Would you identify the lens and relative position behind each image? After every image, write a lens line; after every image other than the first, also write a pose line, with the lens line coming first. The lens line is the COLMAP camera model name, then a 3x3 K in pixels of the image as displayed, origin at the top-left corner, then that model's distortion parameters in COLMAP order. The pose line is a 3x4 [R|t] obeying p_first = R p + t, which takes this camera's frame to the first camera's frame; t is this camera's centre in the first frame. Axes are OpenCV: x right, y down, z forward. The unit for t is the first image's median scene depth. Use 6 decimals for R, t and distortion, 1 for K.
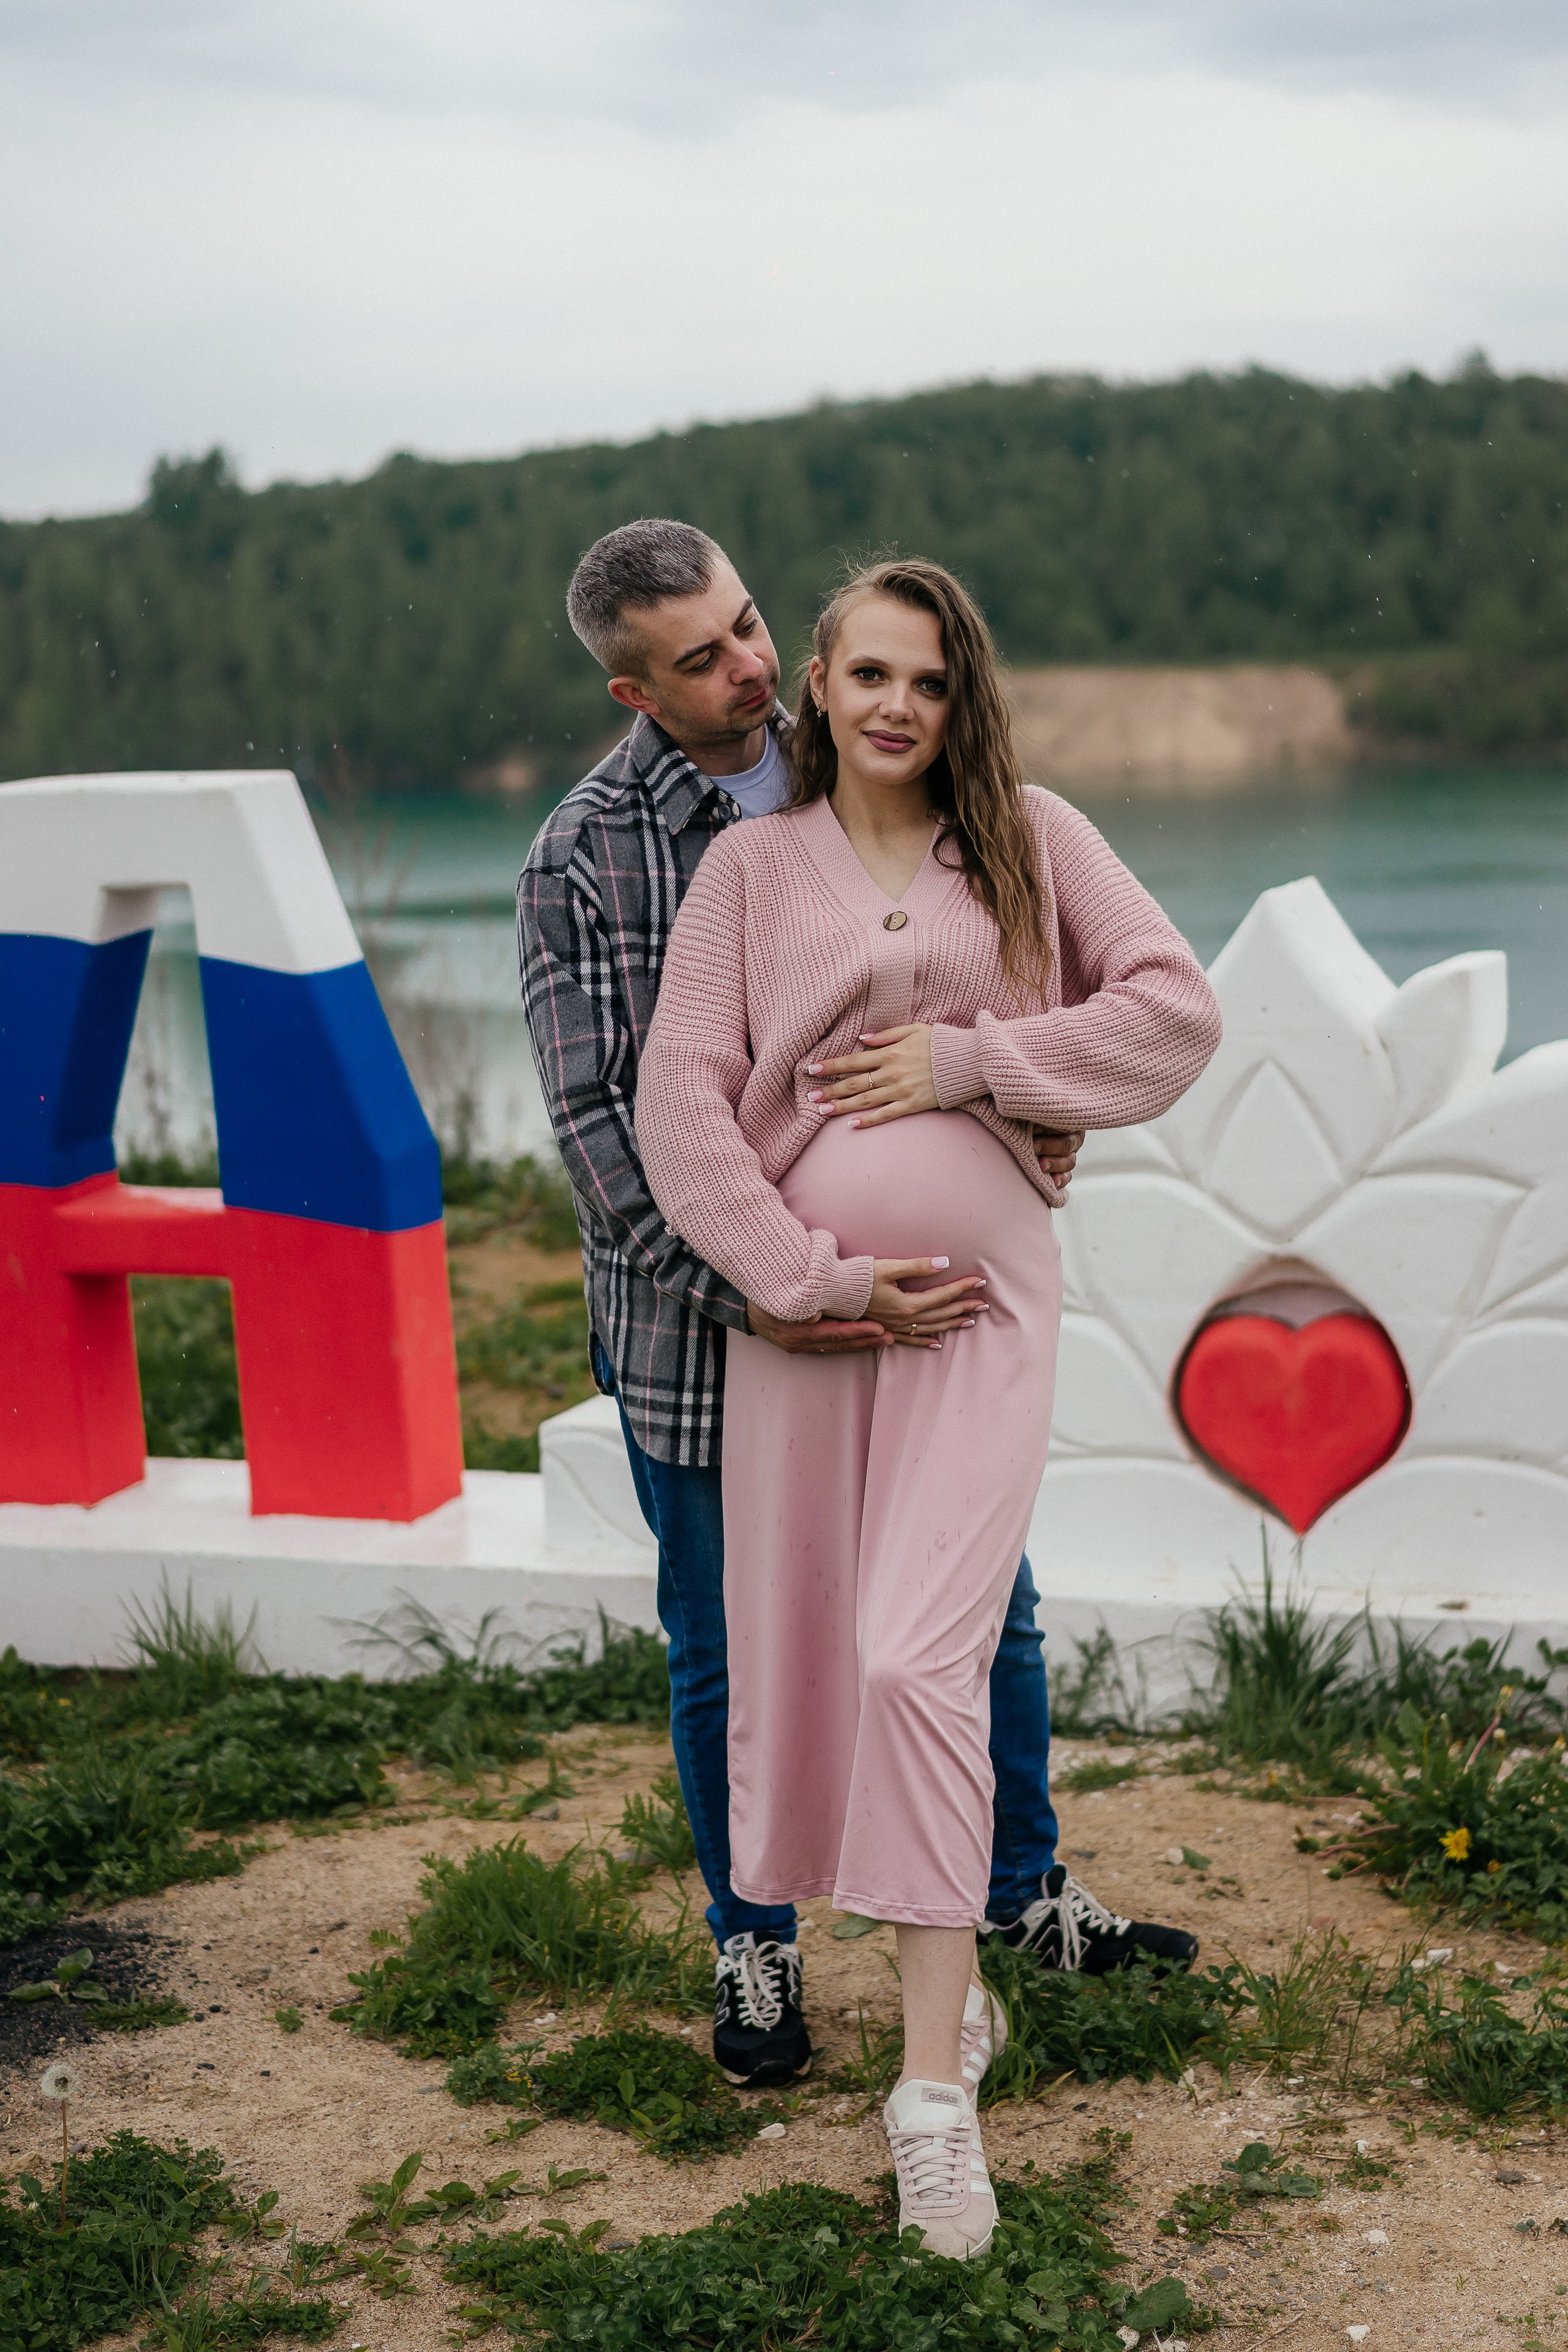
lens RADIAL K [[3943.0, 0, 784.0], [0, 3943.0, 1176.0], [0, 0, 1]] dist [0.005377, -0.087133]
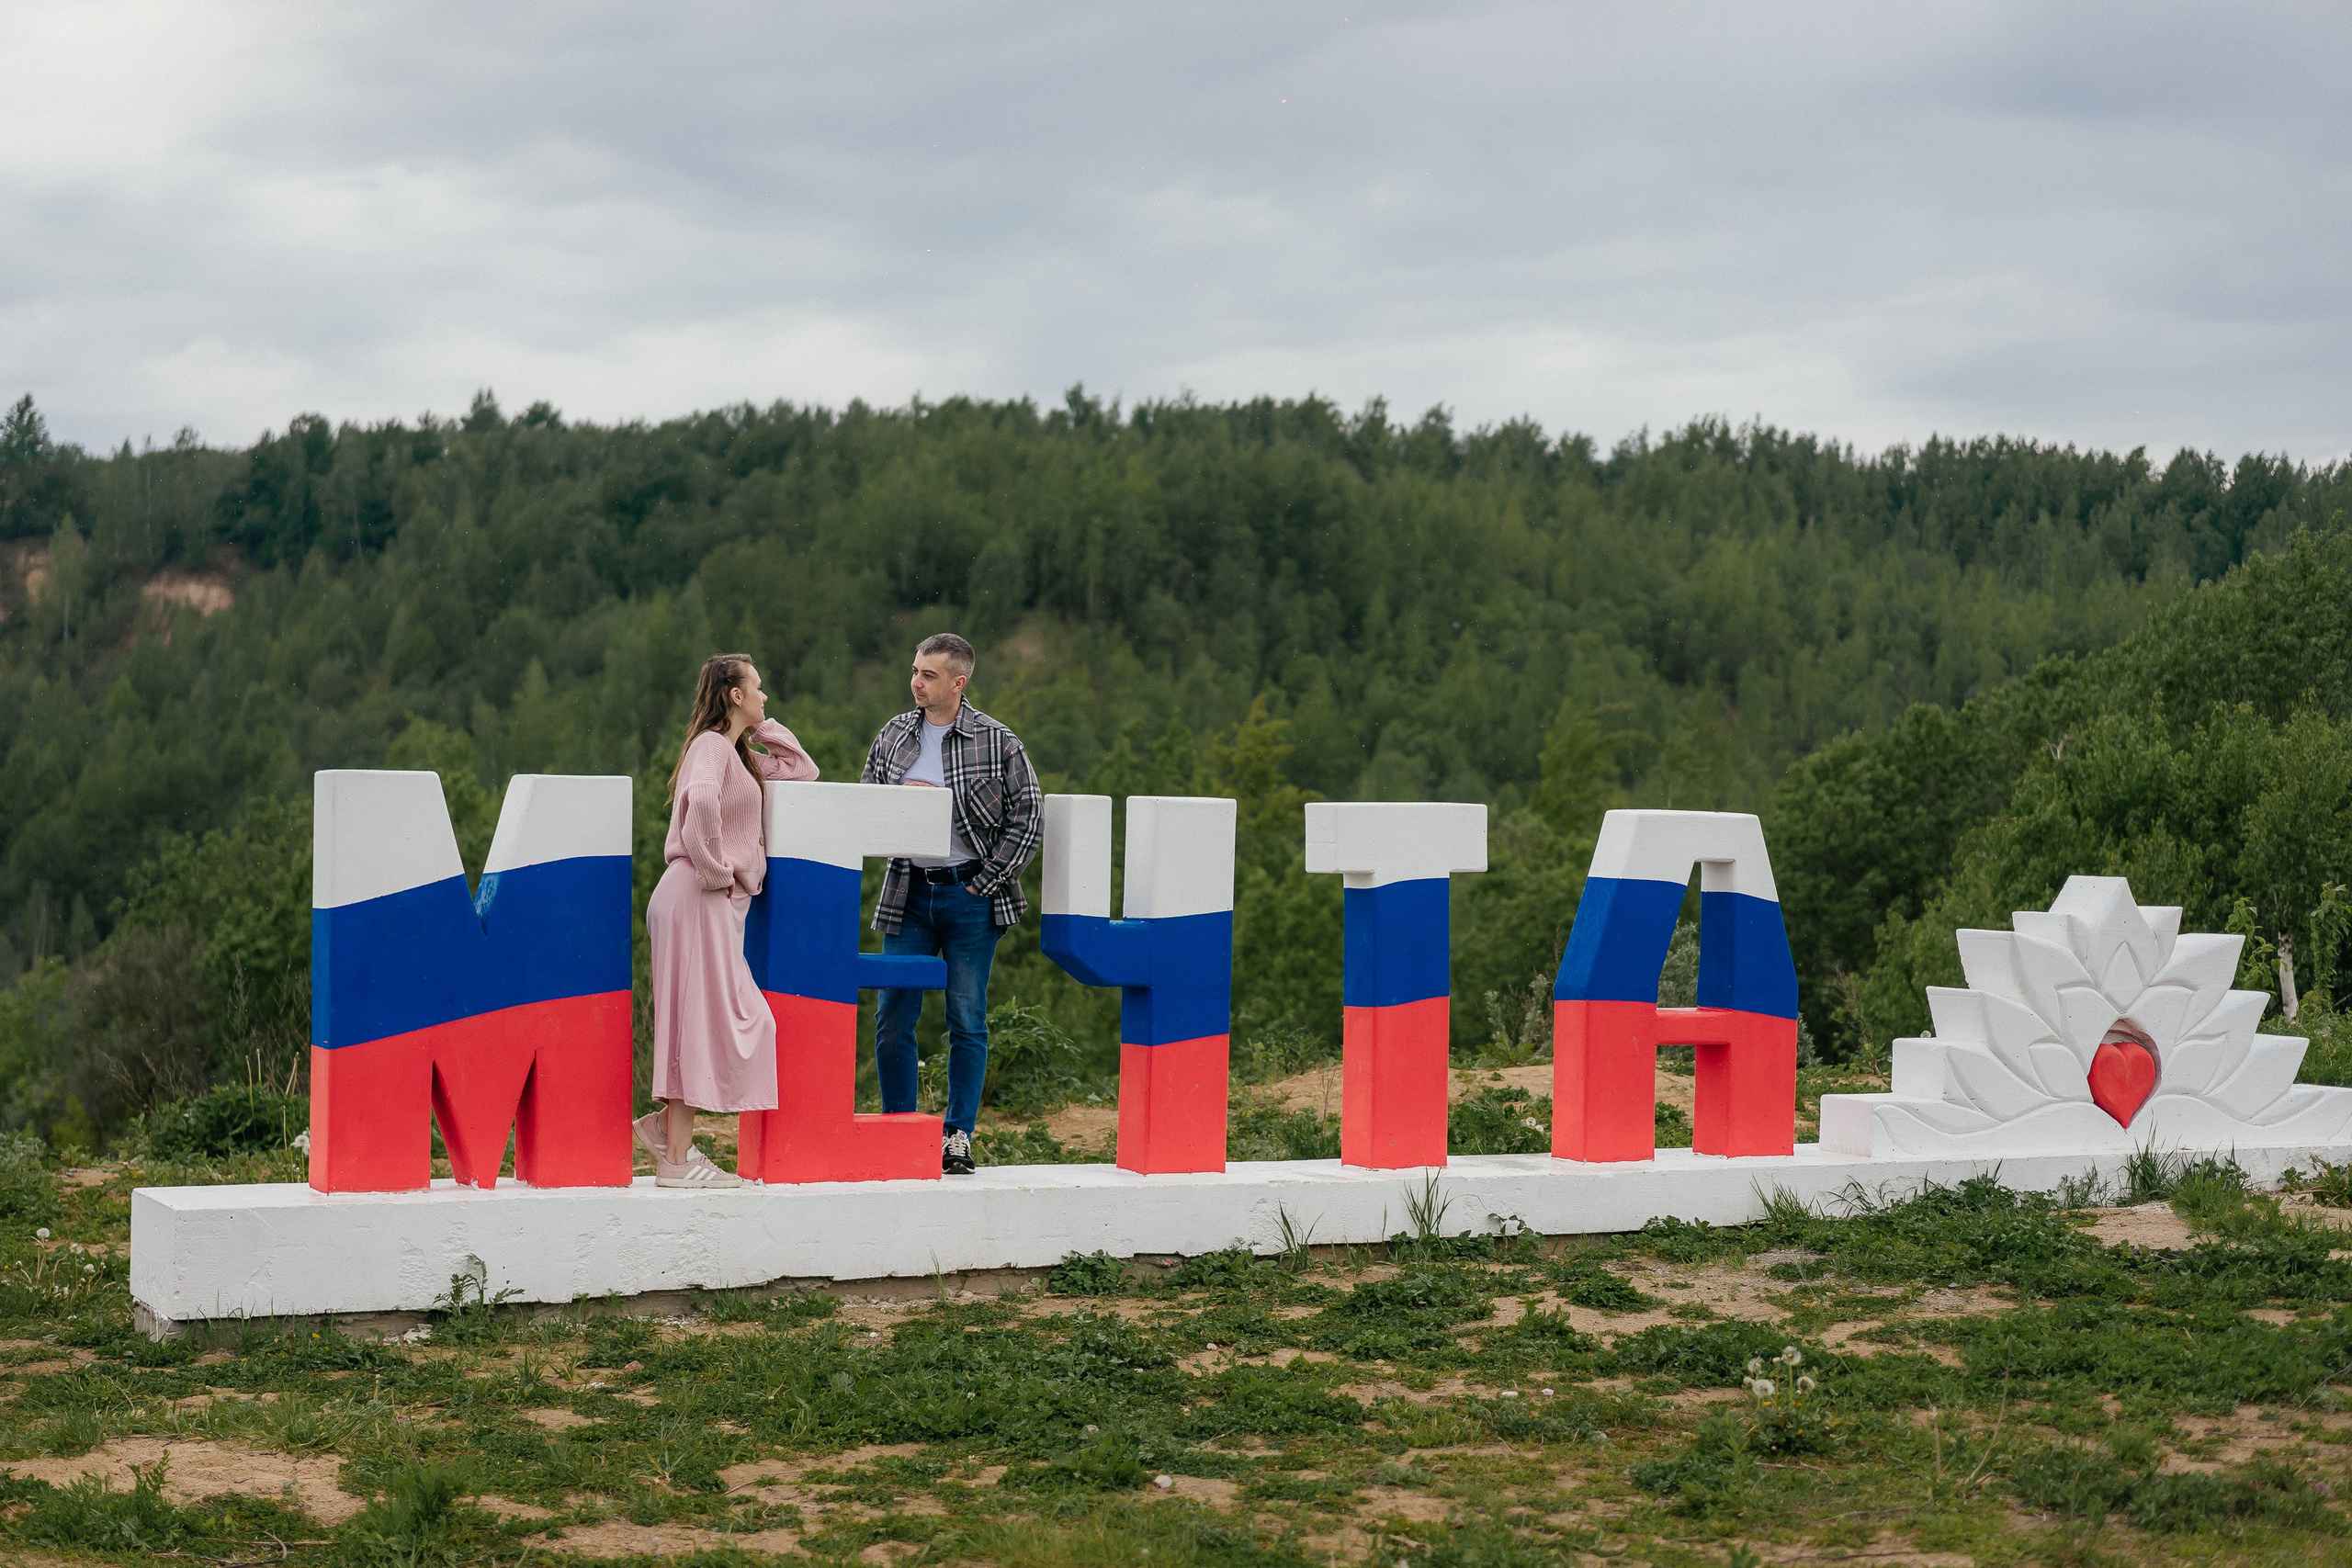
lens RADIAL K [[3647.6, 0, 1176.0], [0, 3647.6, 784.0], [0, 0, 1]] dist [0.011630, -0.130455]
pose [[0.638628, 0.056432, 0.767443, -2.112552], [0.047304, 0.992542, -0.112348, 0.107191], [-0.768060, 0.108052, 0.631196, -0.049601]]
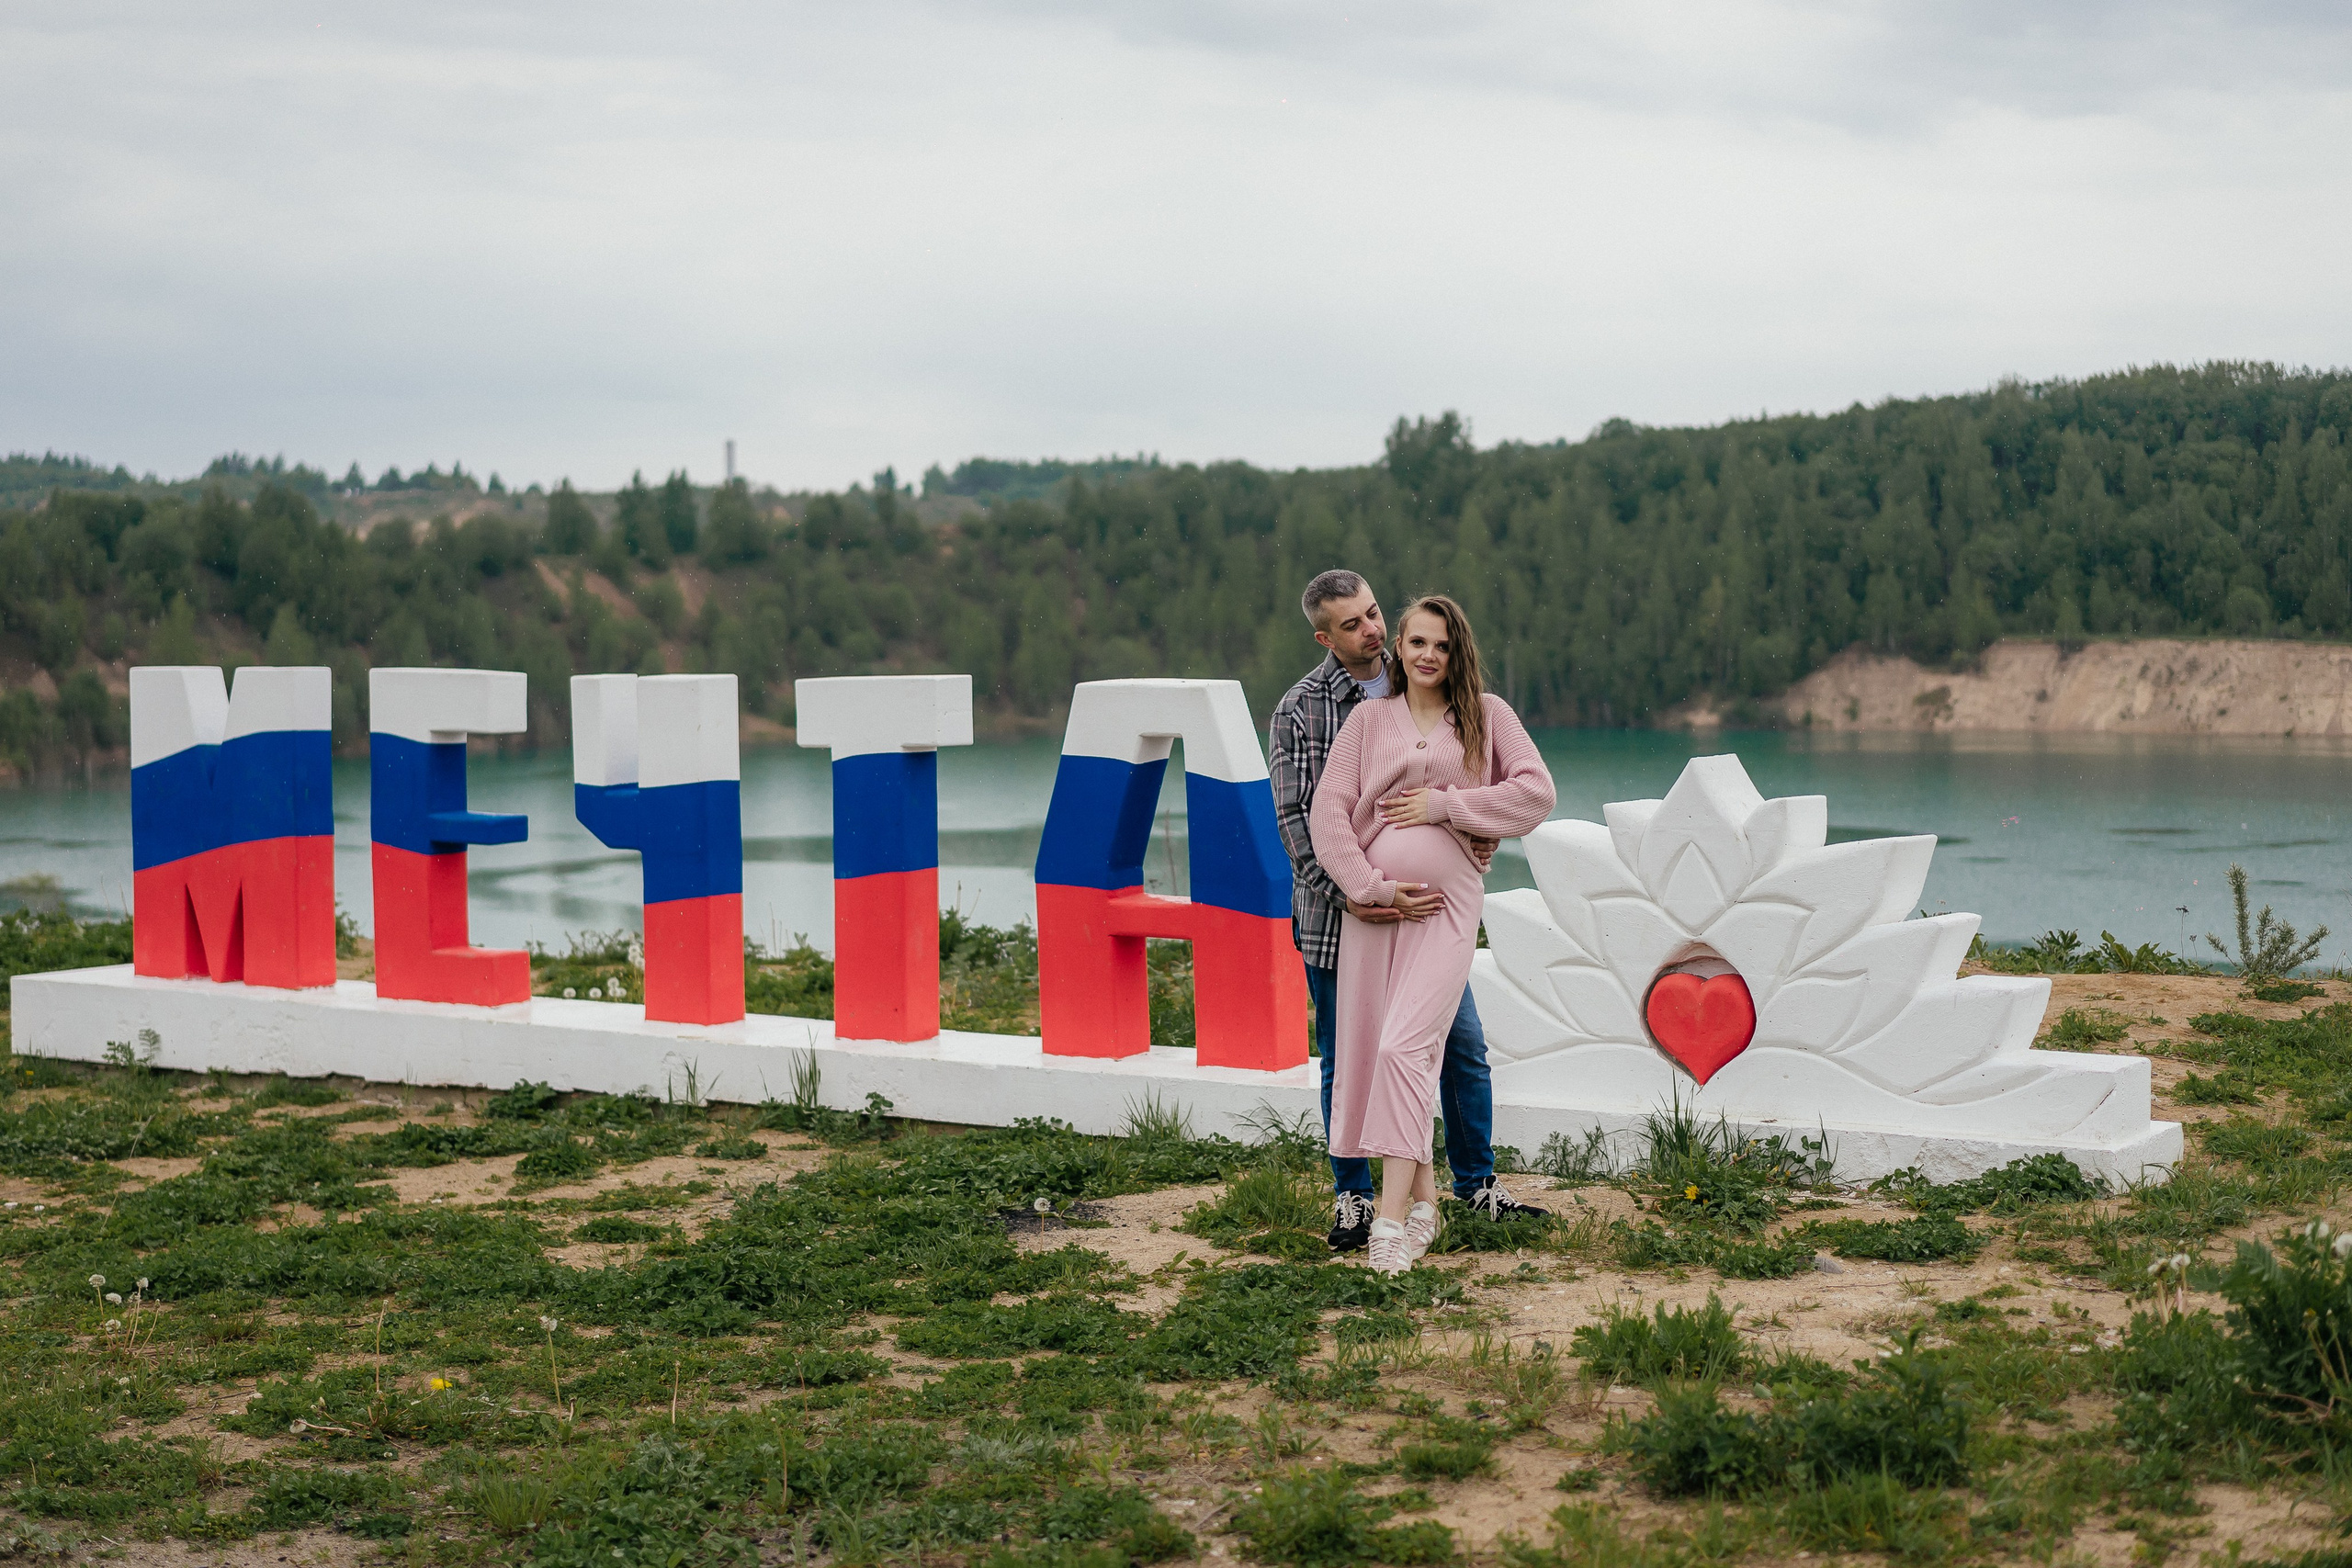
lens RADIAL K [[3647.6, 0, 1176.0], [0, 3647.6, 784.0], [0, 0, 1]] dist [0.011630, -0.130455]
pose [[0.976249, 0.046584, -0.211586, 0.254737], [-0.063652, 0.995181, -0.074583, 0.094661], [0.207093, 0.086279, 0.974509, -0.844549]]
